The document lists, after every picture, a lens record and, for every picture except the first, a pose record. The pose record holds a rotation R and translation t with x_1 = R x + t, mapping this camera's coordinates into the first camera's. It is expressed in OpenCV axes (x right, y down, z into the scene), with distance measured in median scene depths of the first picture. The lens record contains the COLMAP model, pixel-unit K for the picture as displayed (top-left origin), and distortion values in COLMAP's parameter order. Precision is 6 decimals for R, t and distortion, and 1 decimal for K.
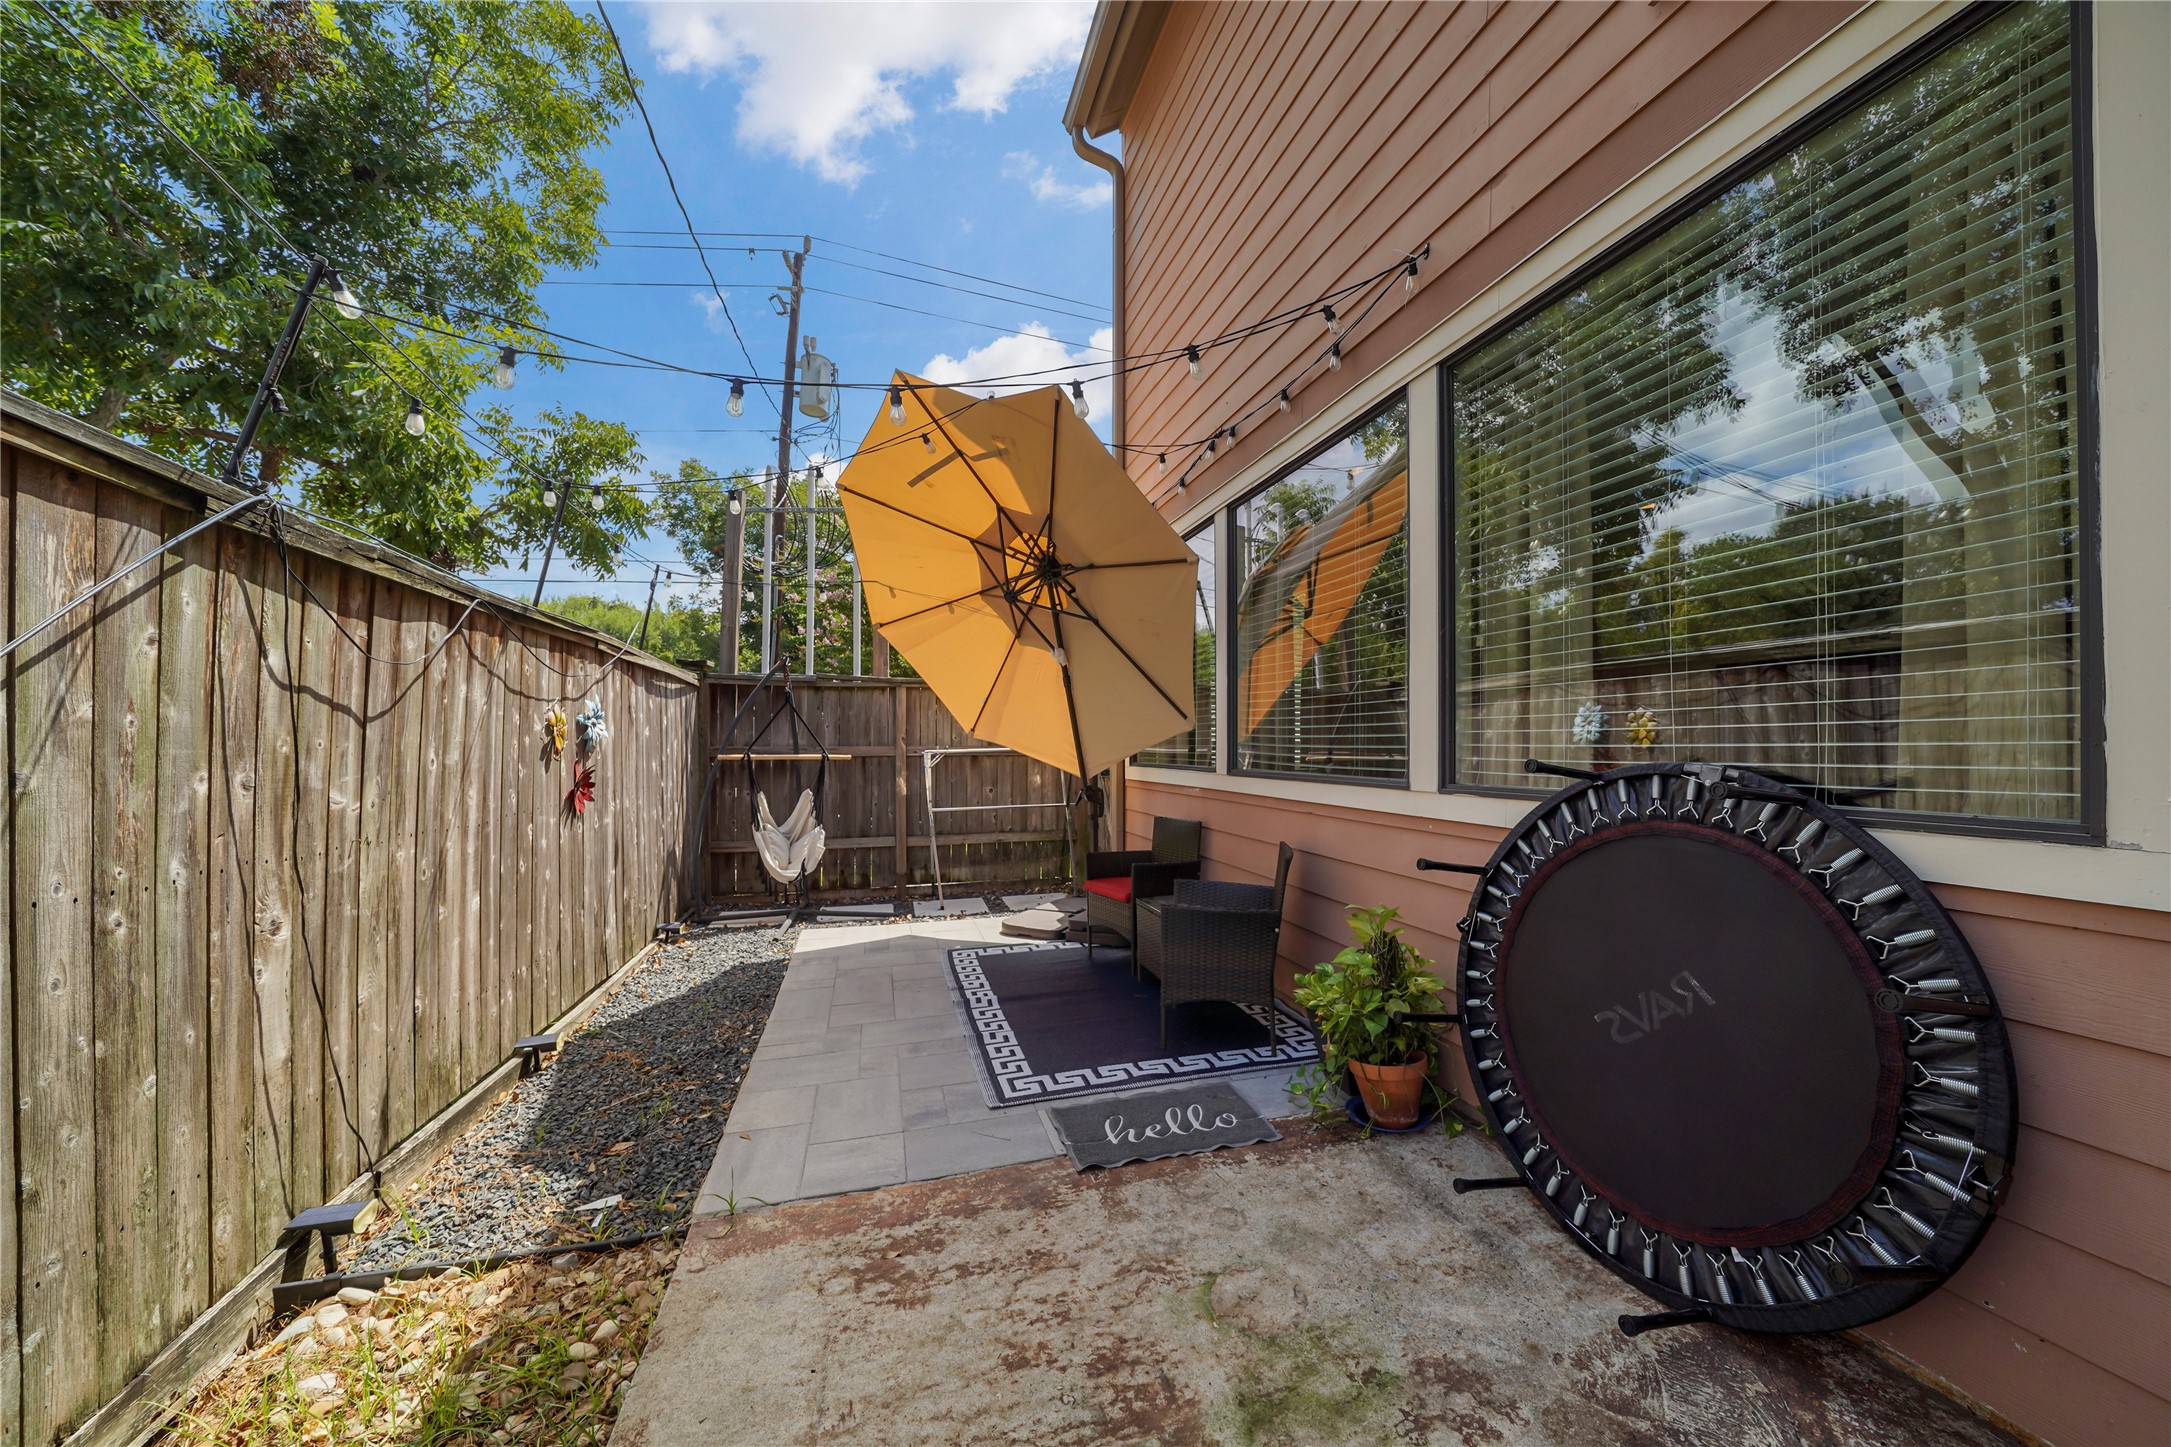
lens RADIAL K [[743.5, 0, 1077.0], [0, 743.5, 742.3], [0, 0, 1]] dist [-0.000896, -0.000035]
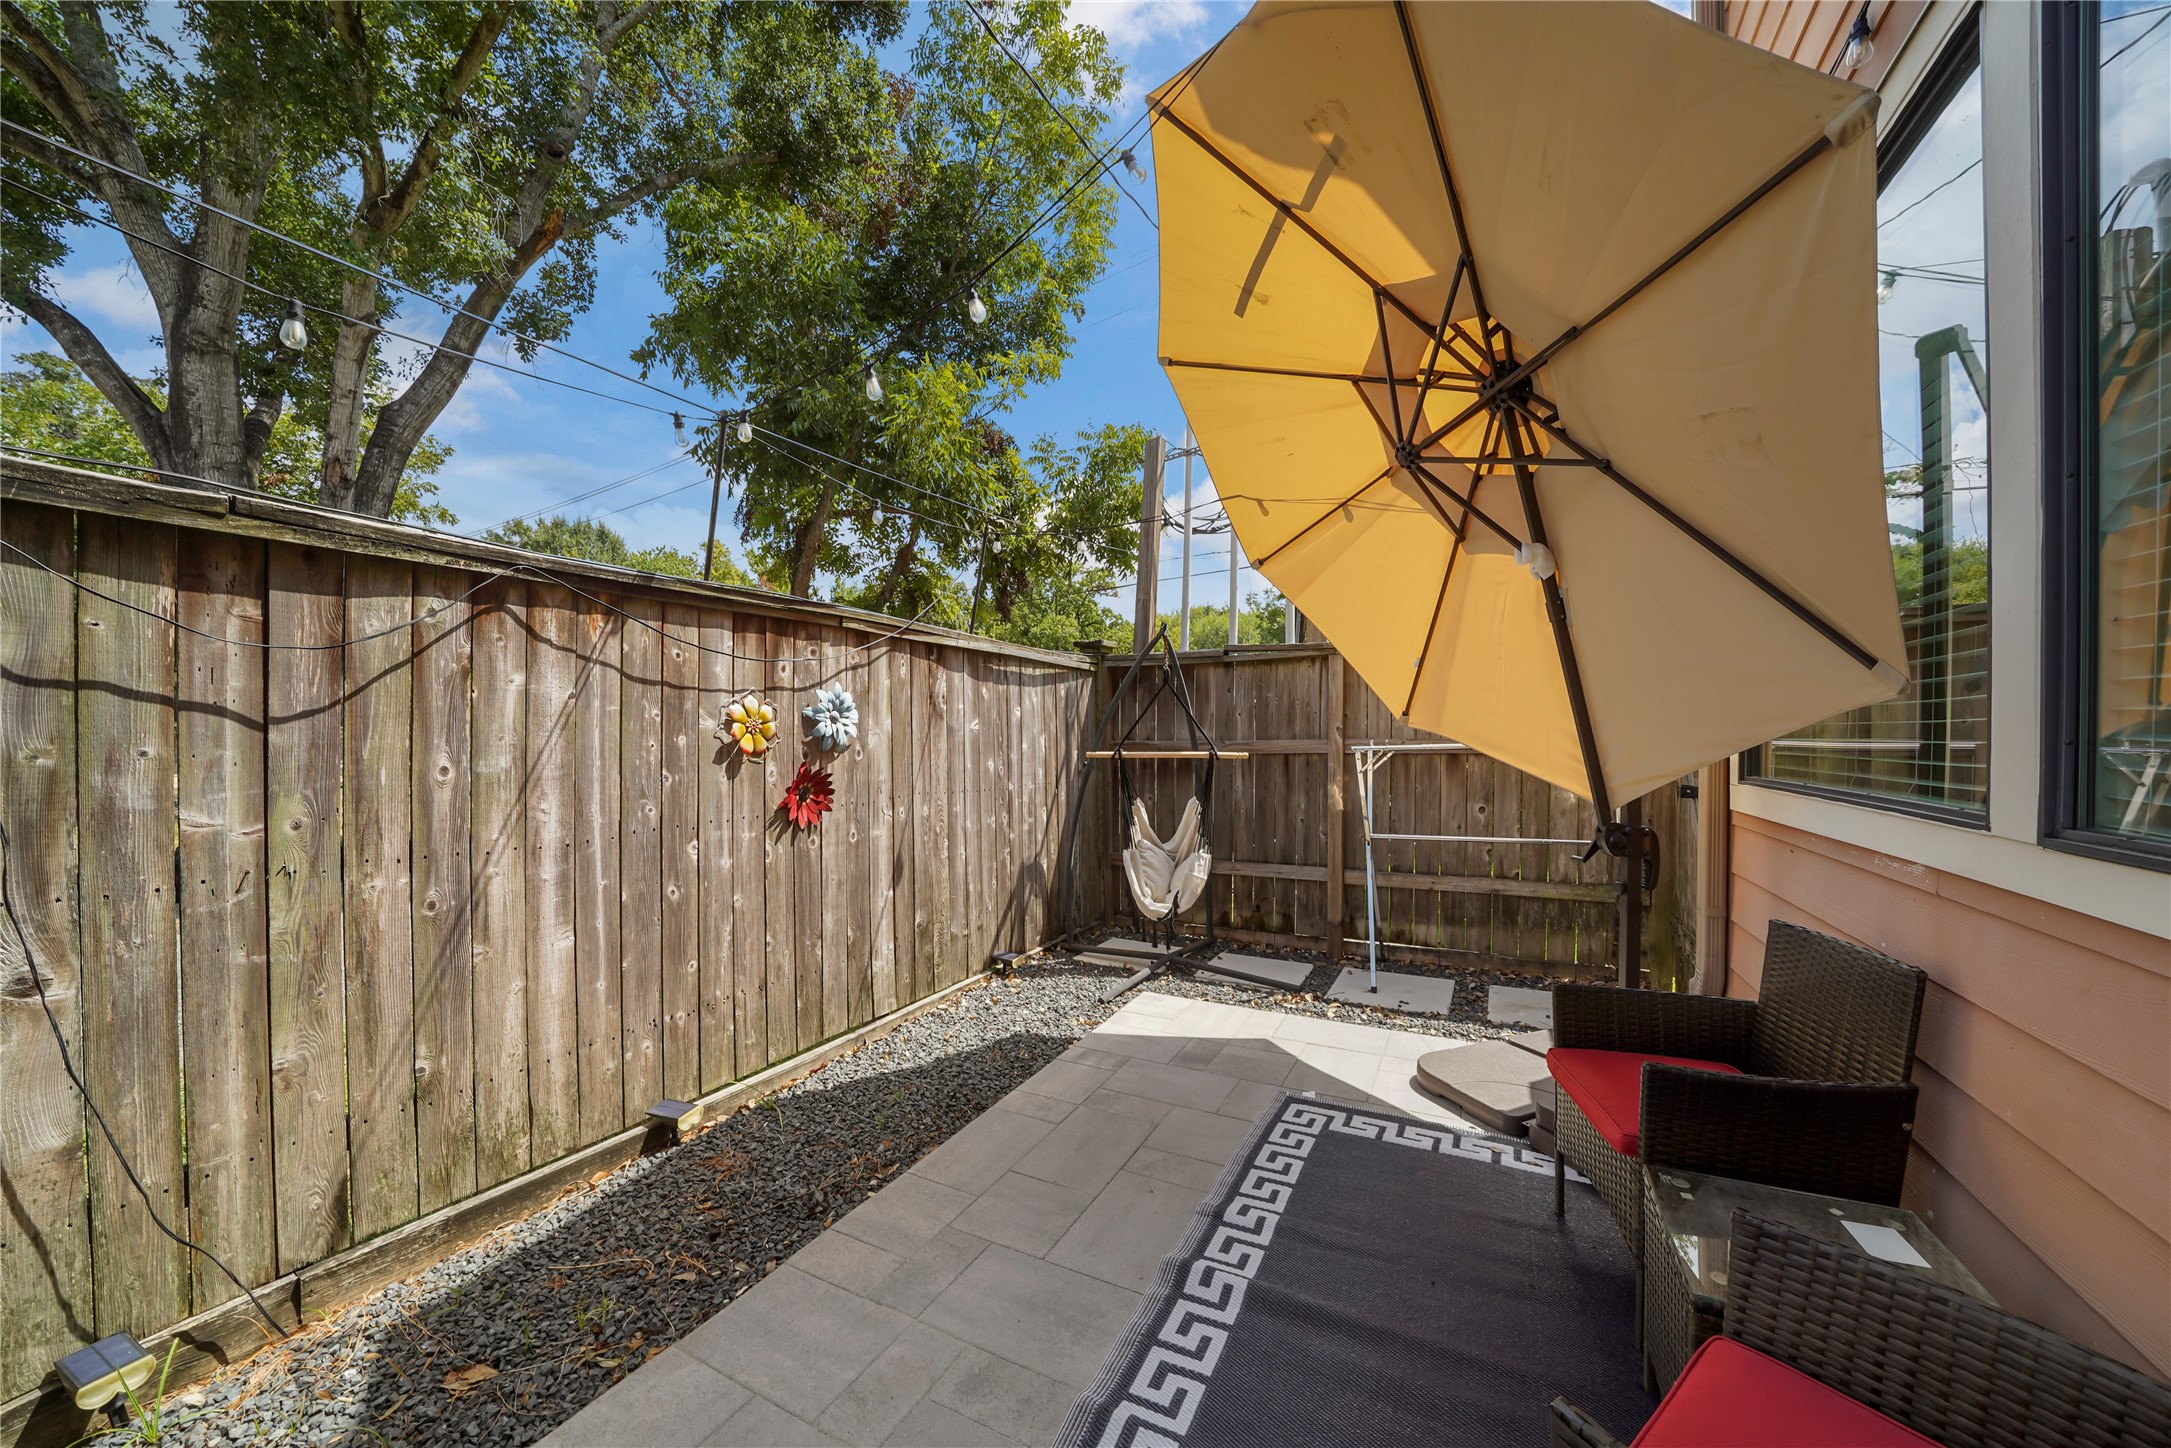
lens RADIAL K [[752.7, 0, 1092.6], [0, 752.7, 746.8], [0, 0, 1]] dist [-0.019867, -0.000071]
pose [[0.733058, 0.004471, -0.680151, 0.111053], [0.009833, 0.999804, 0.017171, -0.003466], [0.680095, -0.019275, 0.732871, 0.485193]]
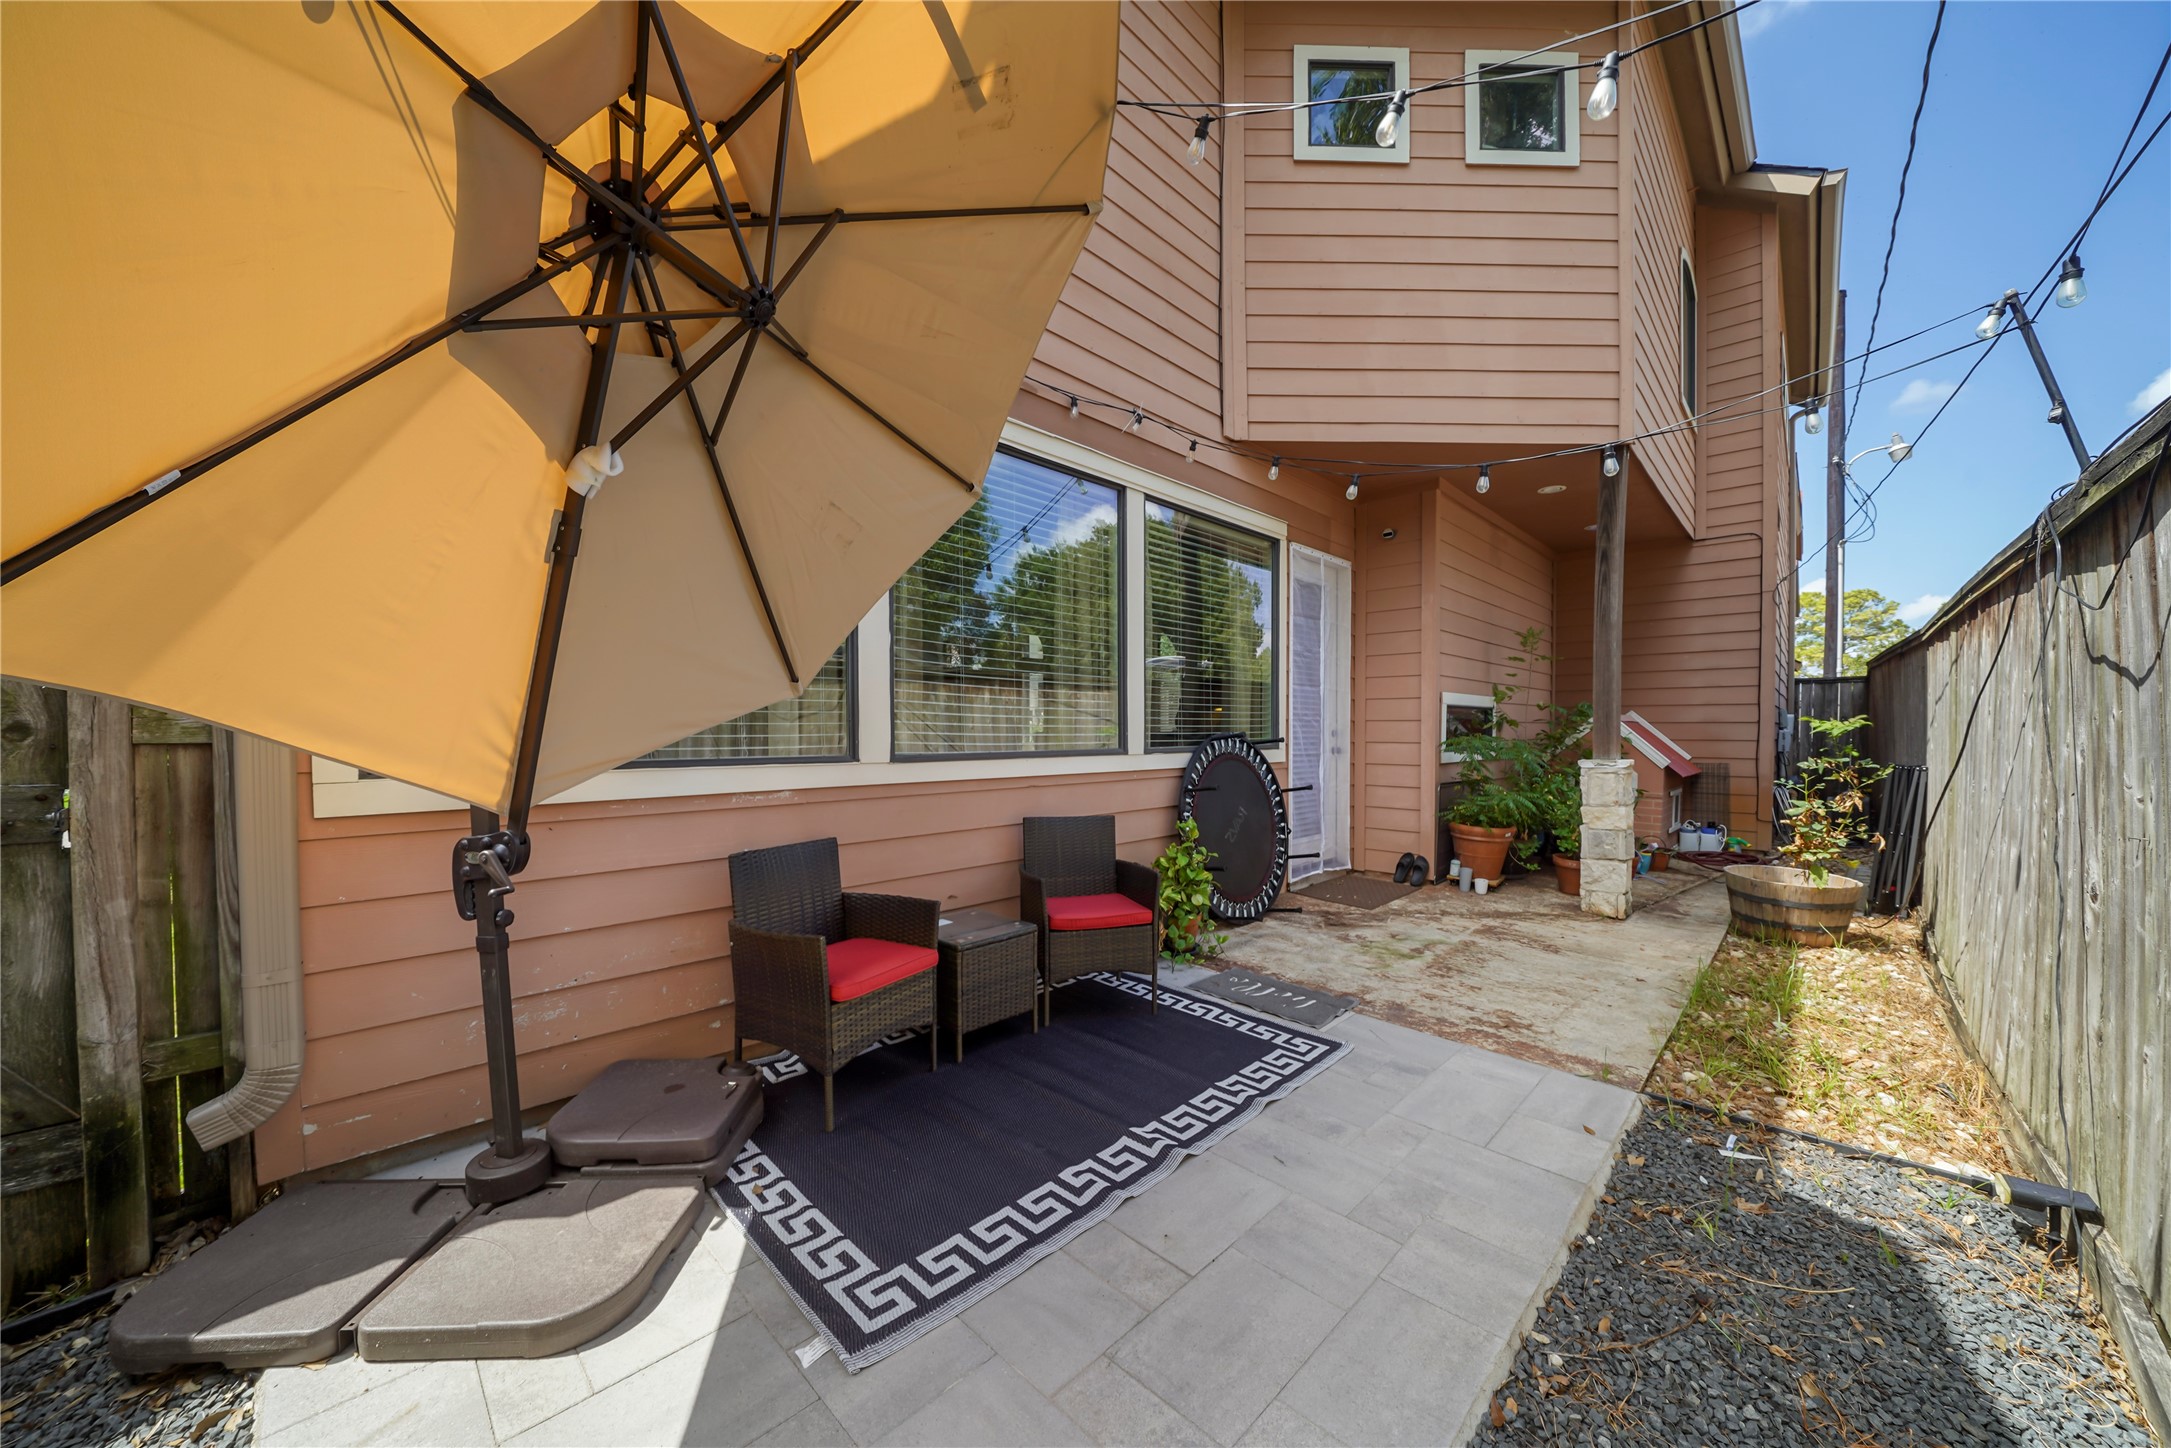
lens RADIAL K [[763.7, 0, 1090.3], [0, 763.7, 742.5], [0, 0, 1]] dist [-0.000566, -0.000018]
pose [[-0.504648, -0.015493, 0.863186, -0.516096], [-0.006009, 0.999878, 0.014434, 0.009725], [-0.863304, 0.002098, -0.504679, 1.096175]]
